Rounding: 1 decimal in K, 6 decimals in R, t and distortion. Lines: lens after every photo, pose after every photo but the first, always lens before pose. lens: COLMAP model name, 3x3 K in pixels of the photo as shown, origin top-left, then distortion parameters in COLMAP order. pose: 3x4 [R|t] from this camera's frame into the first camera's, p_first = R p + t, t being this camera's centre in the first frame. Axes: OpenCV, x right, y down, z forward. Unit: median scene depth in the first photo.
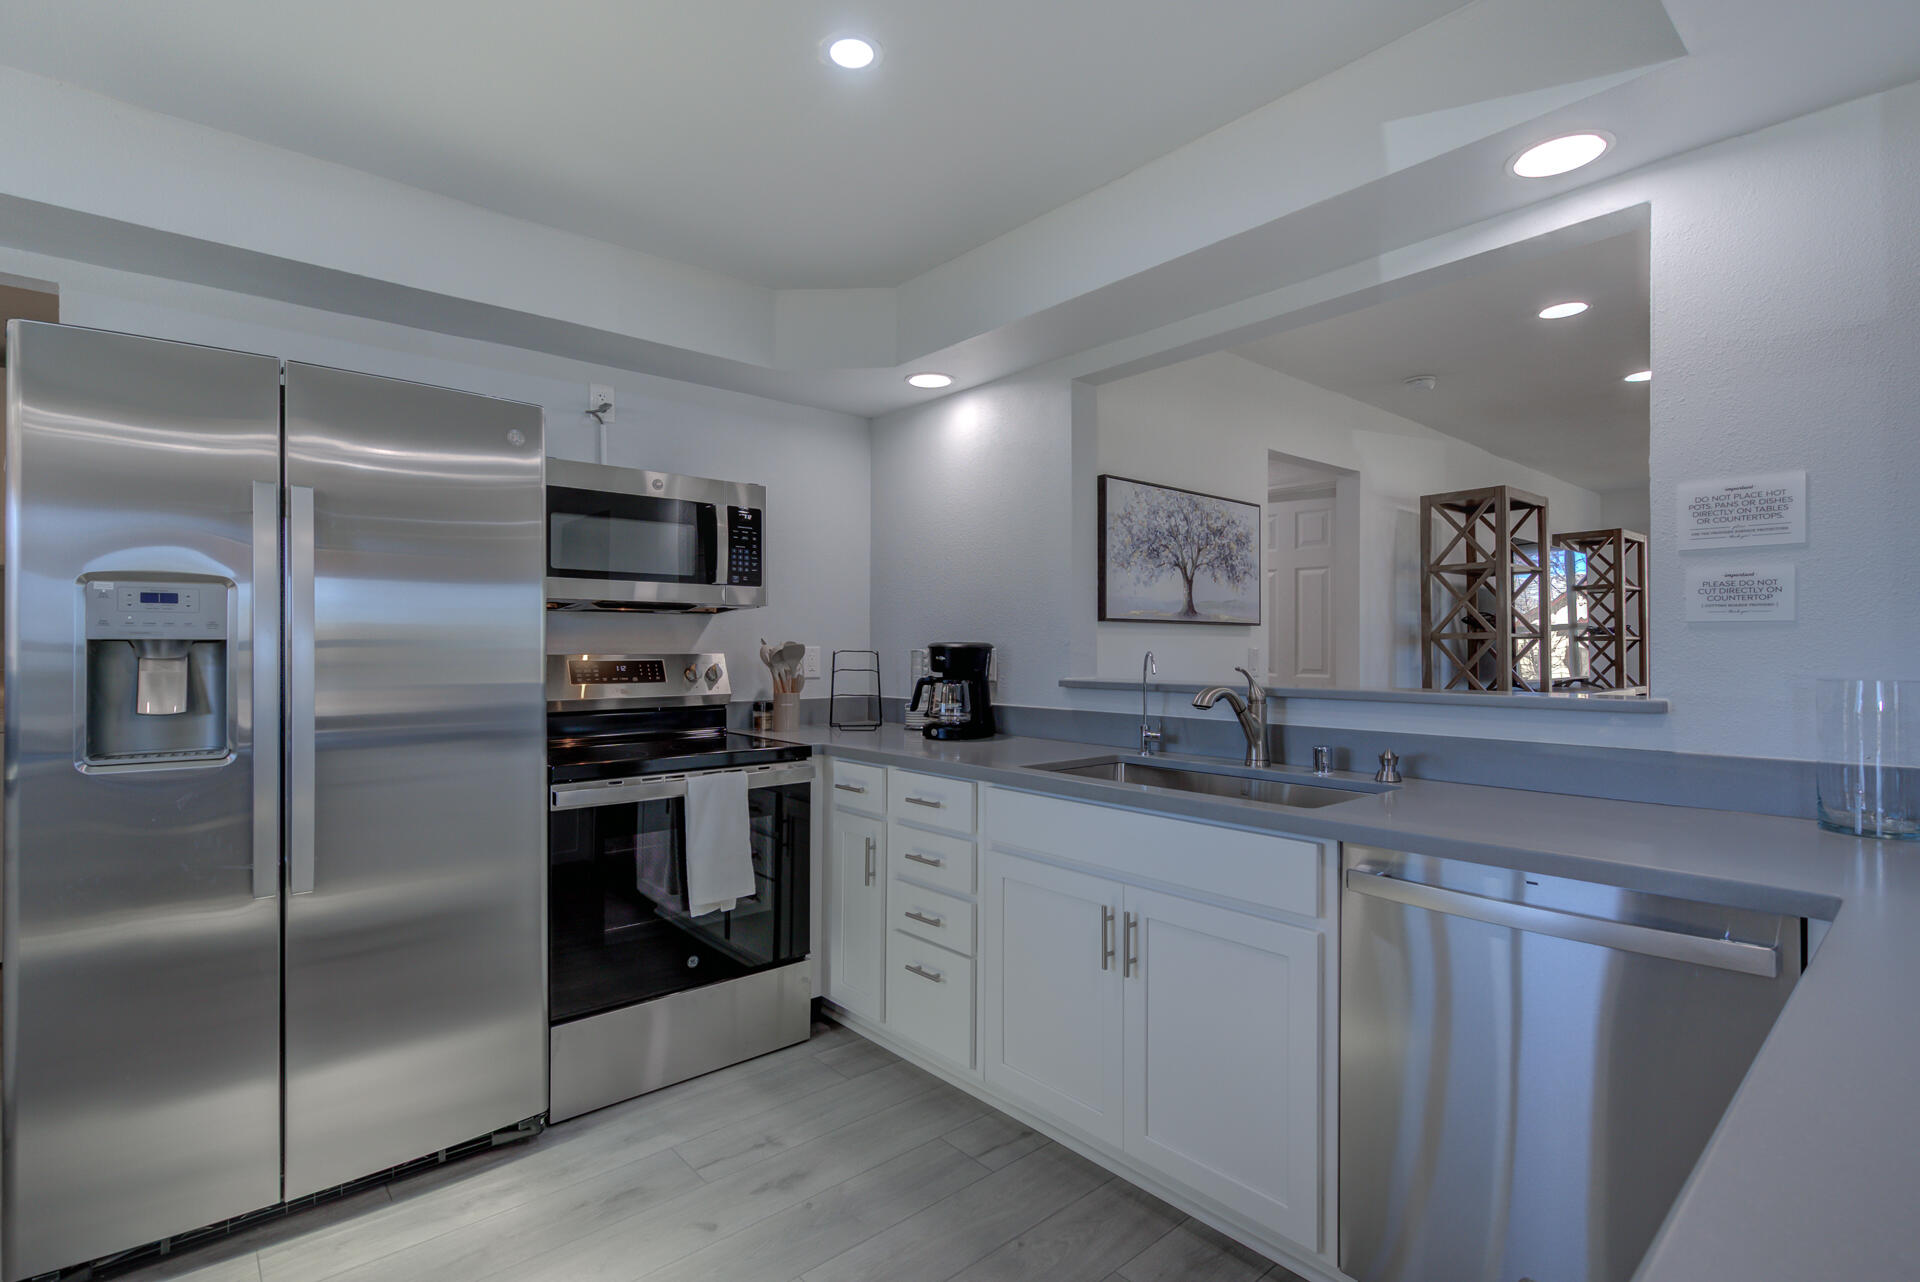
lens RADIAL K [[902.6, 0, 960.0], [0, 902.6, 641.0], [0, 0, 1]] dist [0.002820, -0.000473]
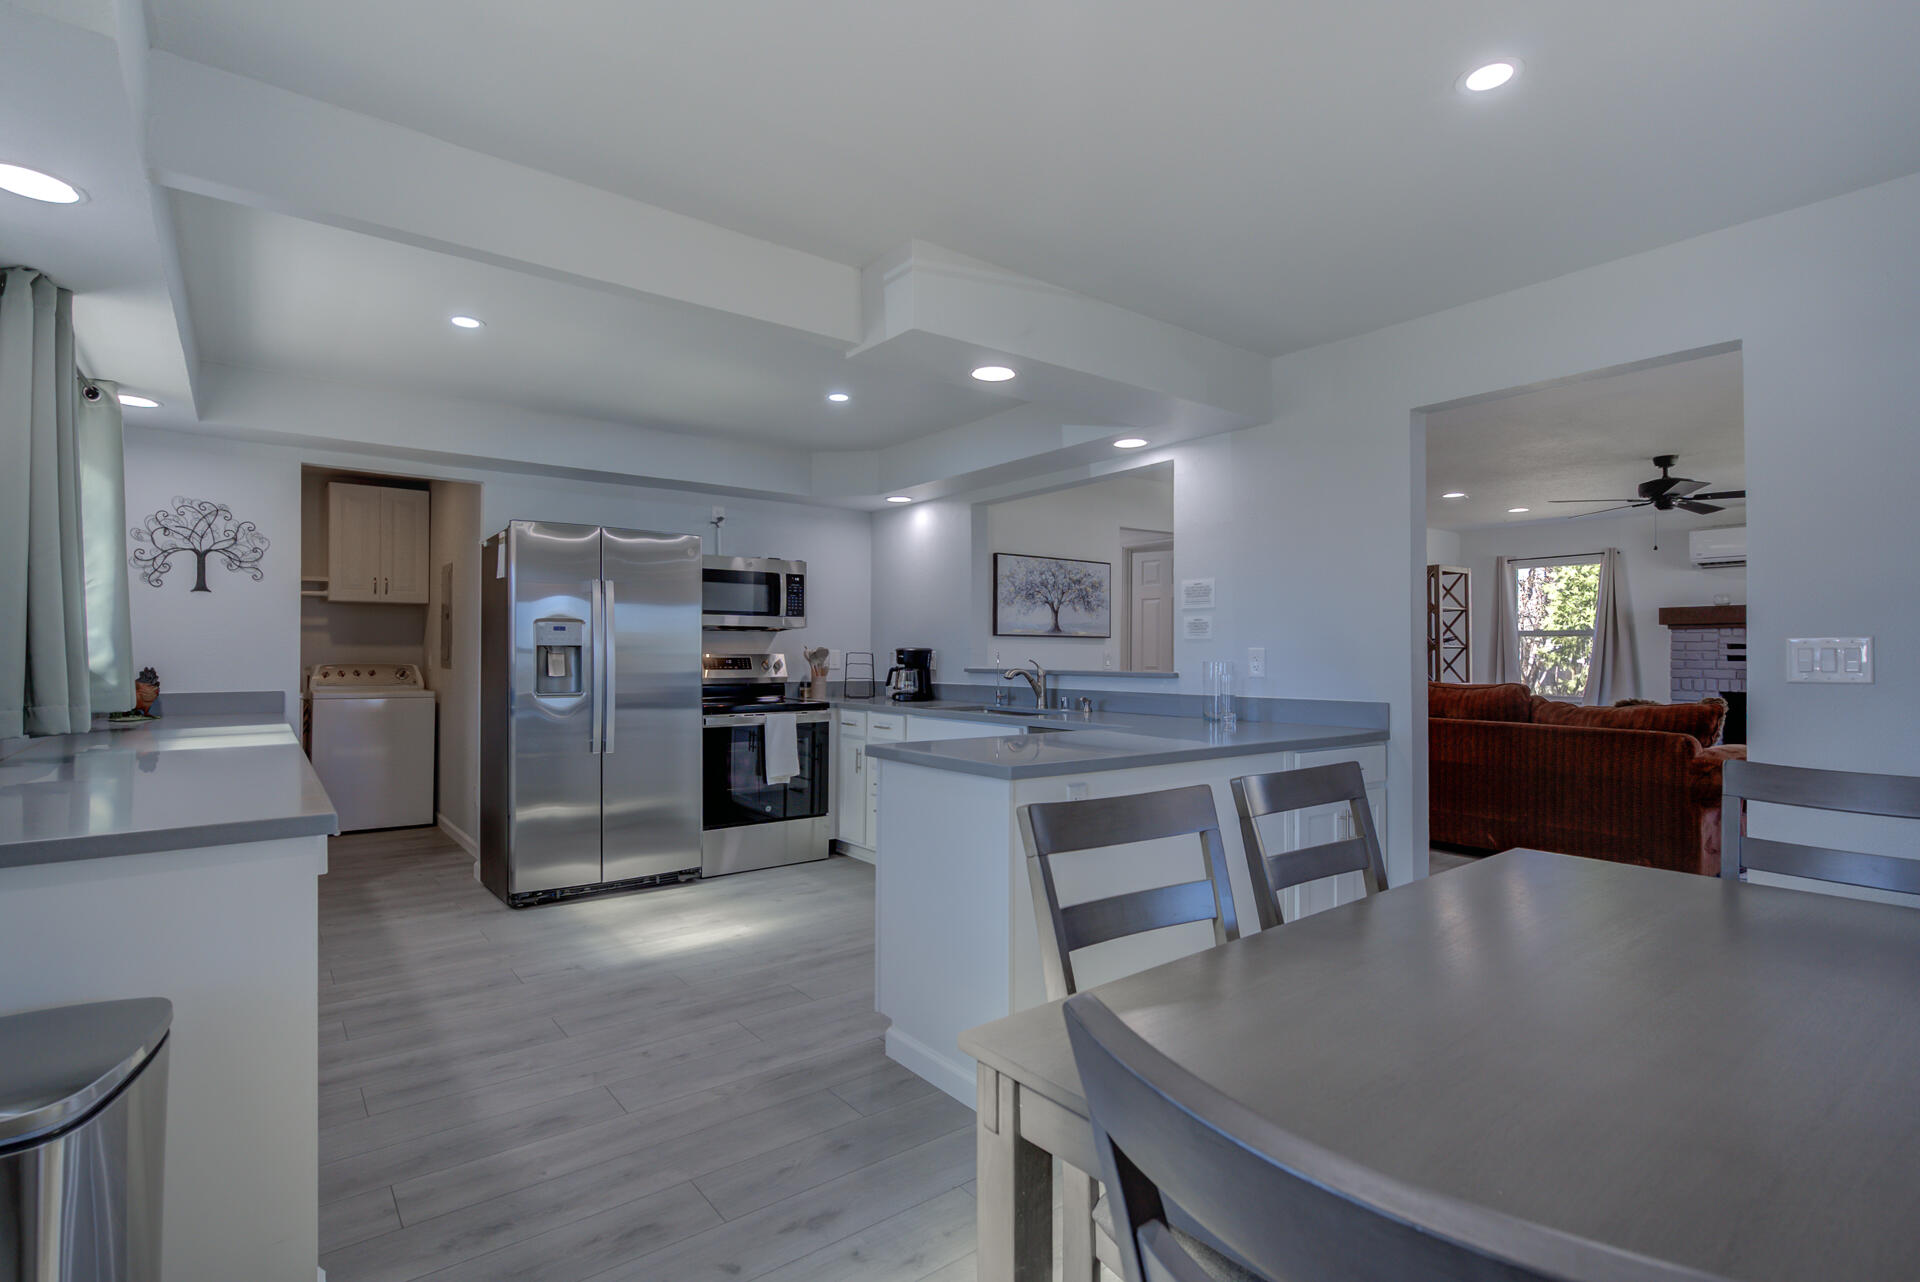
lens RADIAL K [[927.5, 0, 952.4], [0, 927.5, 639.0], [0, 0, 1]] dist [0.000365, -0.000126]
pose [[0.997531, 0.000988, -0.070220, 0.218271], [-0.001709, 0.999947, -0.010199, 0.002872], [0.070206, 0.010294, 0.997479, -0.879479]]
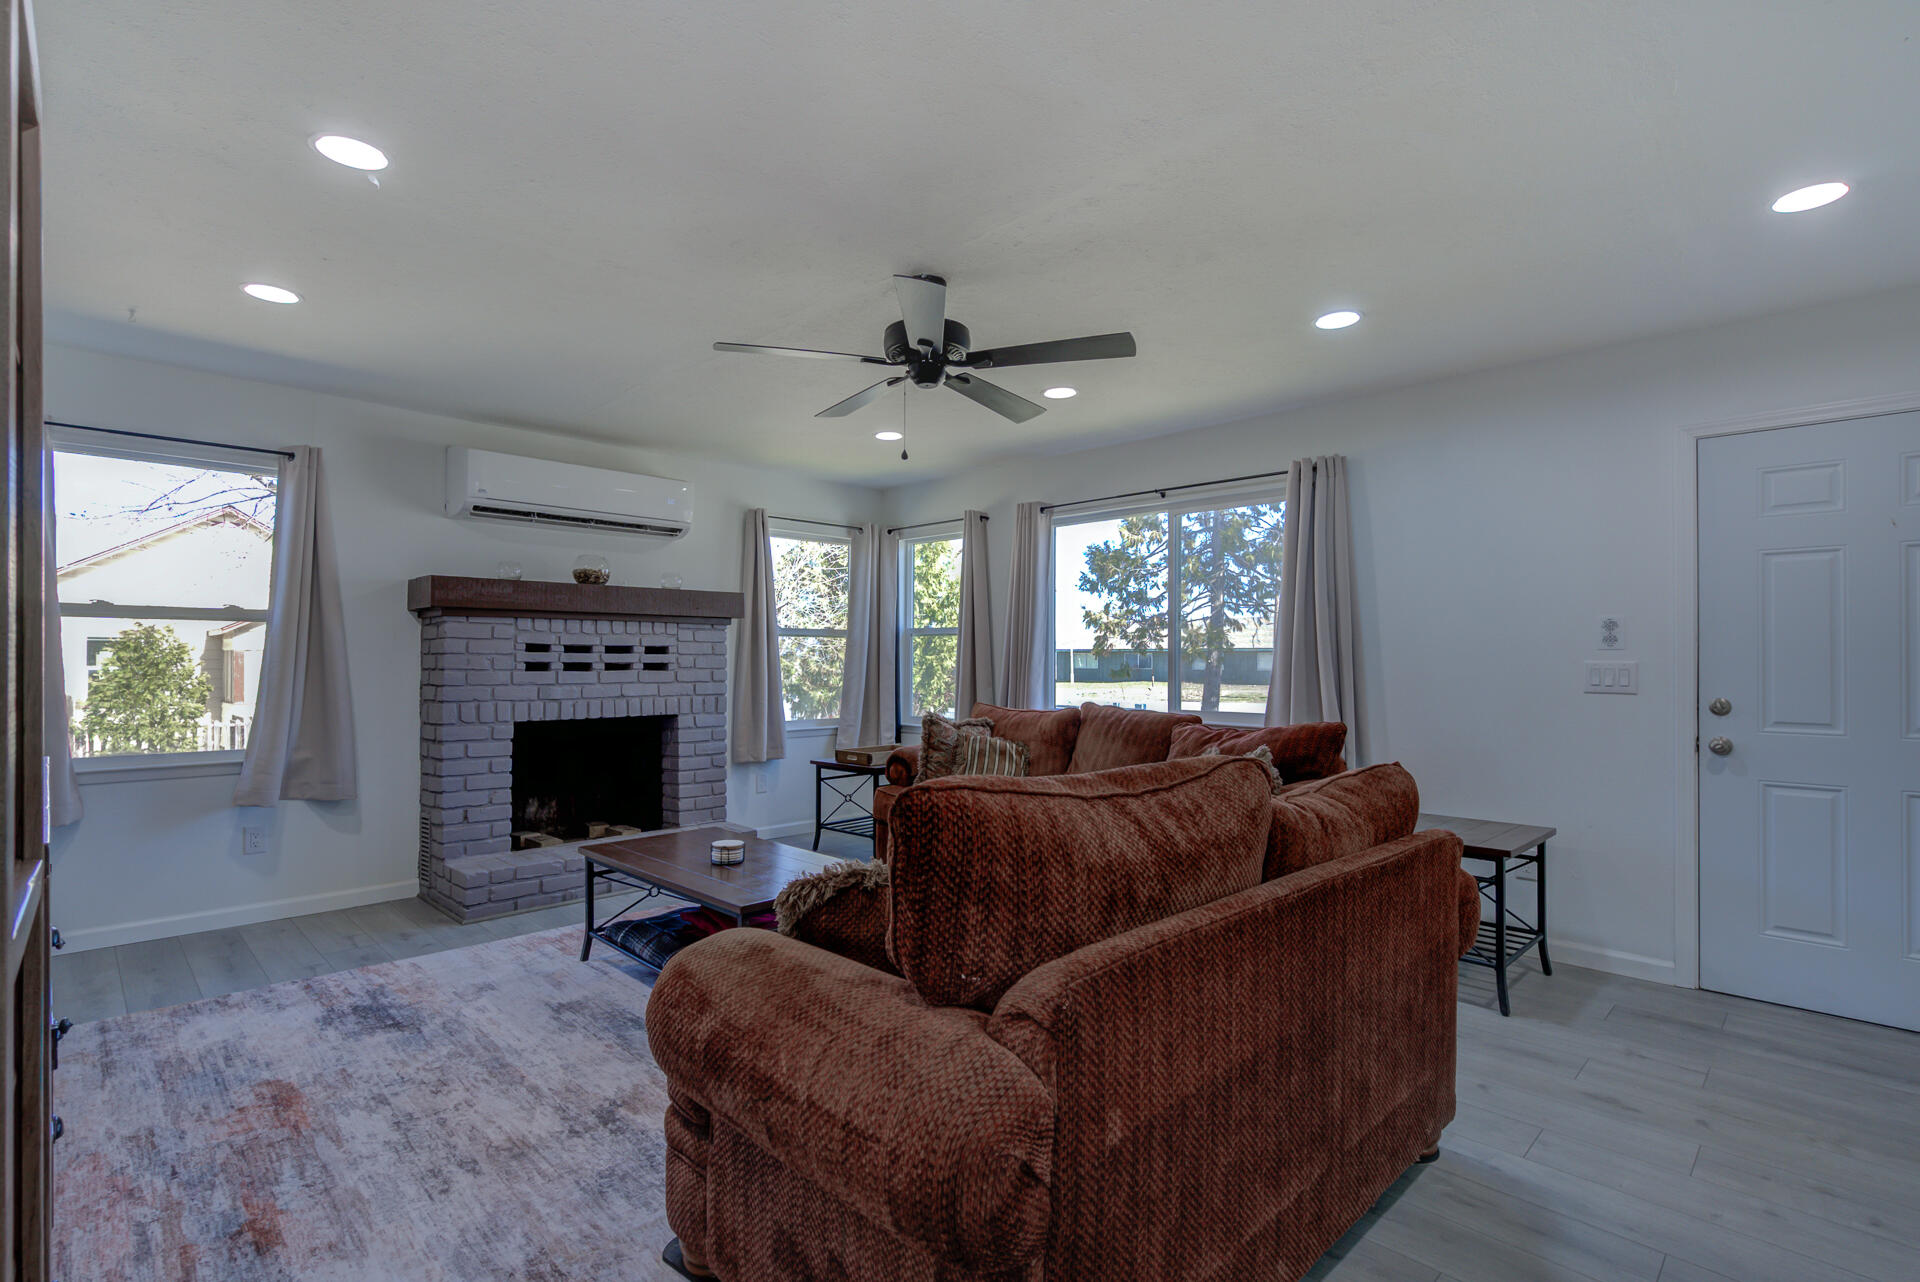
lens RADIAL K [[933.4, 0, 980.3], [0, 933.4, 643.7], [0, 0, 1]] dist [0.000909, -0.000511]
pose [[-0.079804, 0.020853, 0.996592, 0.535547], [-0.008455, 0.999731, -0.021596, 0.014124], [-0.996775, -0.010150, -0.079606, 1.210069]]
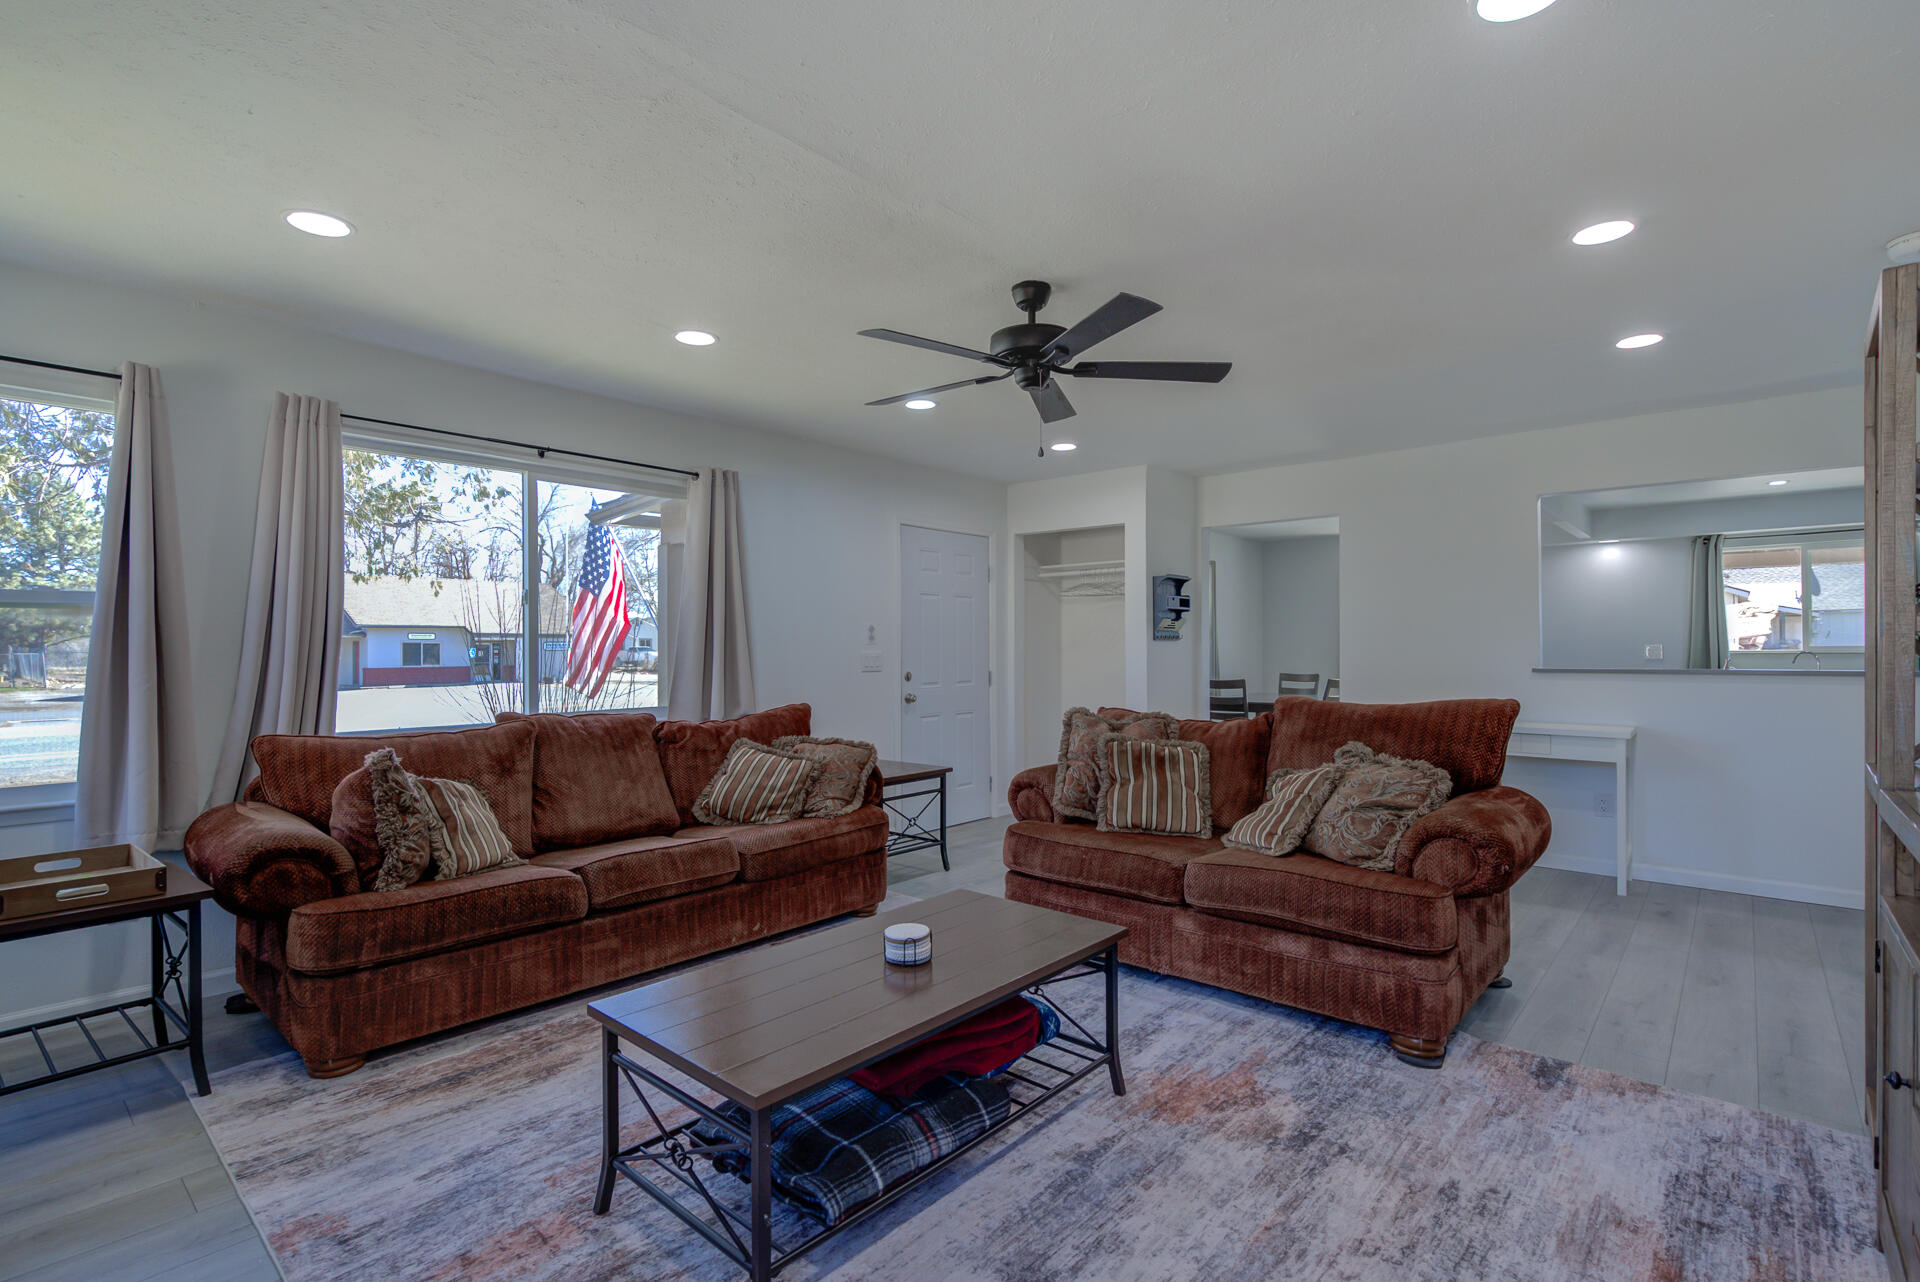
lens RADIAL K [[872.7, 0, 968.7], [0, 872.7, 649.0], [0, 0, 1]] dist [0.001306, 0.000496]
pose [[-0.990083, 0.003321, -0.140444, 1.801330], [0.003638, 0.999991, -0.002004, 0.002502], [0.140436, -0.002495, -0.990087, 2.183046]]
